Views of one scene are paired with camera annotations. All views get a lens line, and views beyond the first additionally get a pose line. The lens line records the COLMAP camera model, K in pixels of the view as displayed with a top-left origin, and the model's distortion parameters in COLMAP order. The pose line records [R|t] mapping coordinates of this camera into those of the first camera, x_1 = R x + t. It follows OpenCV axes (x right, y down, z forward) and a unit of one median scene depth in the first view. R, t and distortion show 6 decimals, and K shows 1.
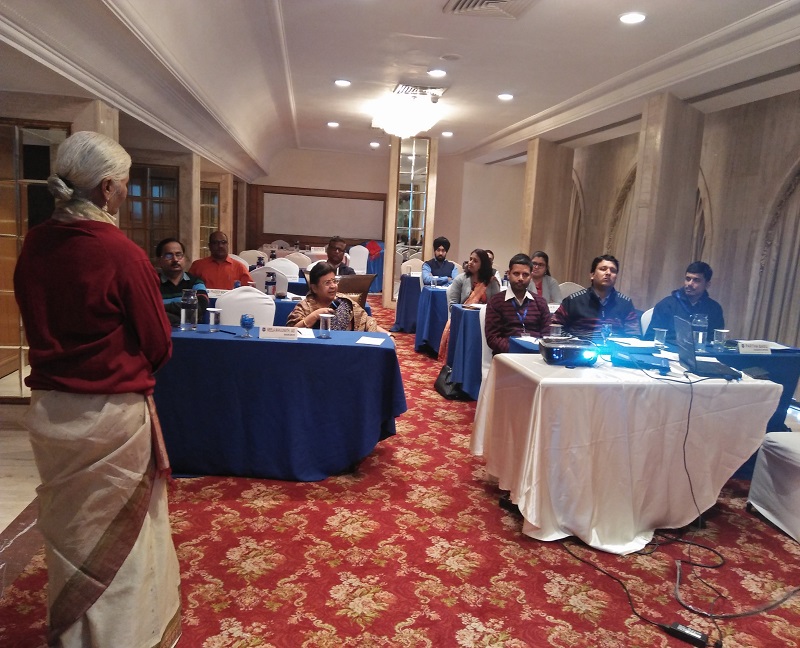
lens RADIAL K [[613.7, 0, 400.0], [0, 613.7, 324.0], [0, 0, 1]] dist [-0.003383, 0.000378]
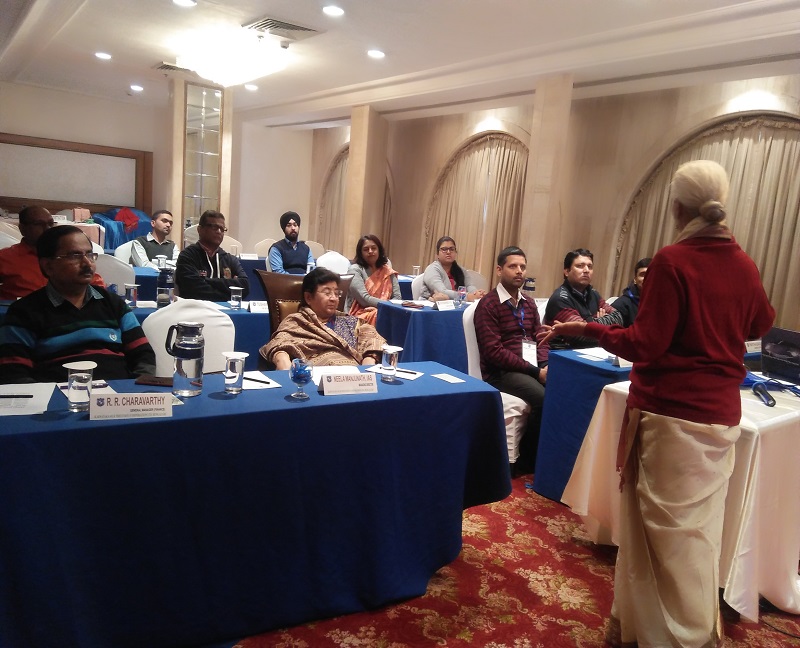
lens RADIAL K [[598.9, 0, 400.9], [0, 598.9, 339.3], [0, 0, 1]] dist [0.003751, -0.000222]
pose [[0.892069, -0.065312, 0.447154, -0.180771], [0.028498, 0.995662, 0.088575, -0.038936], [-0.450999, -0.066272, 0.890061, 0.186221]]
